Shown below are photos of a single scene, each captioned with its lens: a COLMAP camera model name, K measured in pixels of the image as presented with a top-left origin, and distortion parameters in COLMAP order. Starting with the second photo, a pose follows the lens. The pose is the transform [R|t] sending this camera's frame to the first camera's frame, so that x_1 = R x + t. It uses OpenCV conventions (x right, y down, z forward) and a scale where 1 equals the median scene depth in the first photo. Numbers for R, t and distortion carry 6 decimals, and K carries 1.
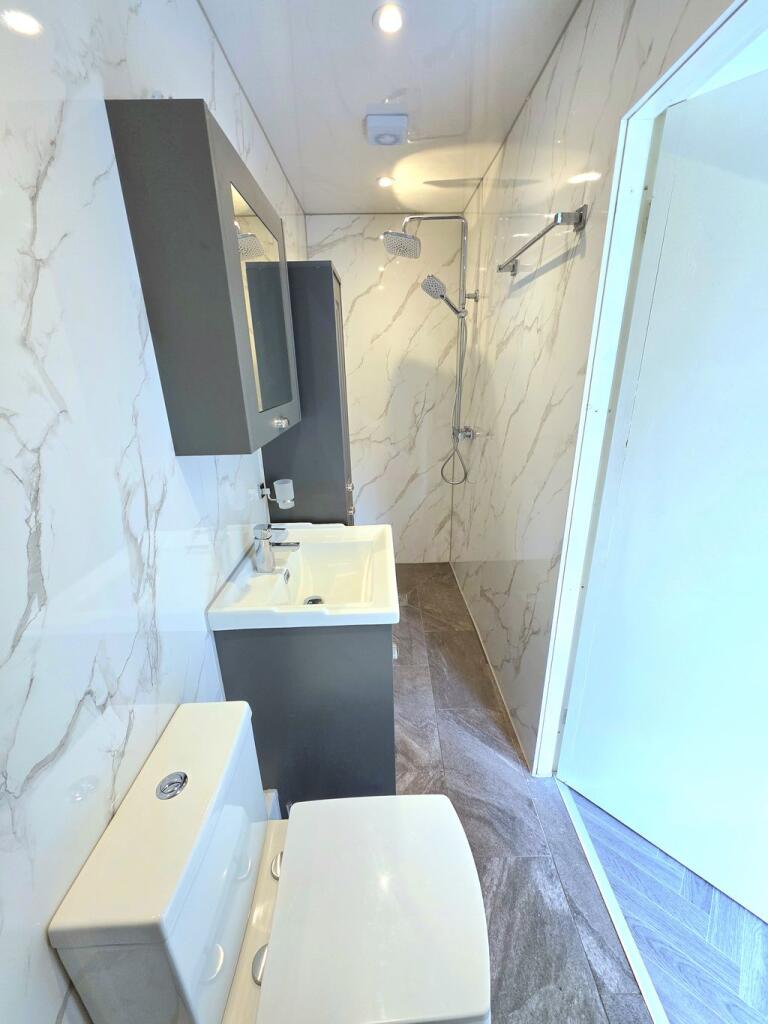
lens RADIAL K [[405.4, 0, 389.9], [0, 405.4, 511.9], [0, 0, 1]] dist [-0.004373, 0.001301]
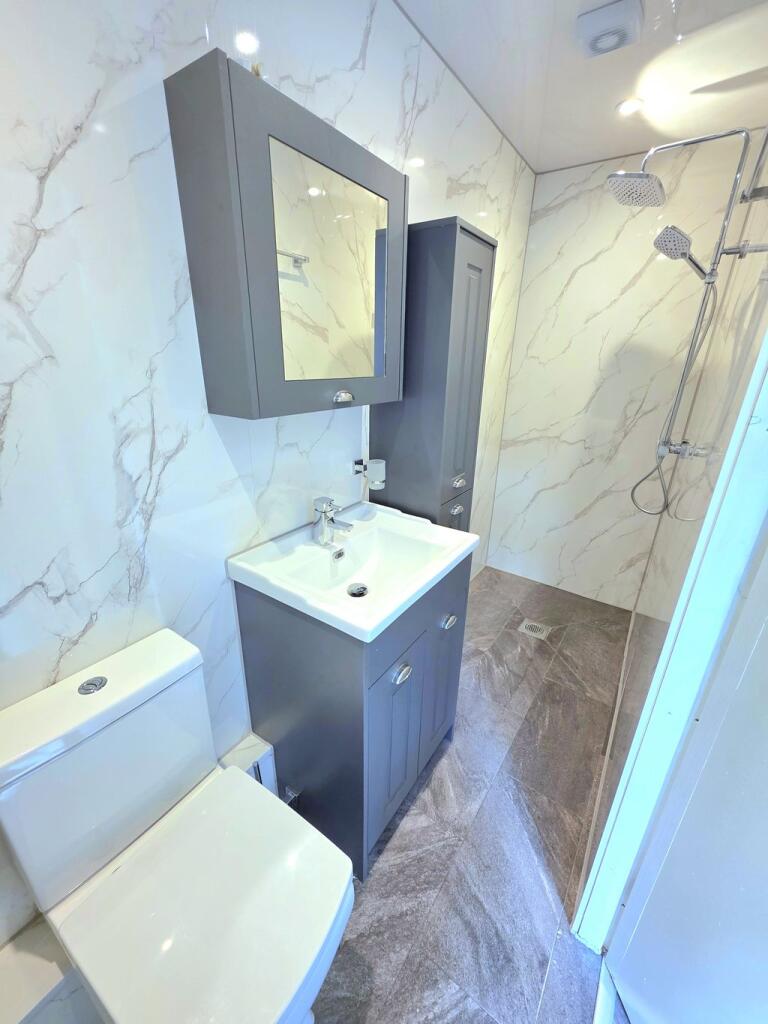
lens RADIAL K [[405.4, 0, 386.2], [0, 405.4, 512.3], [0, 0, 1]] dist [-0.004373, 0.001301]
pose [[0.810642, 0.243691, -0.532423, 0.317189], [-0.229559, 0.968756, 0.093885, -0.056598], [0.538667, 0.046115, 0.841256, 0.216320]]
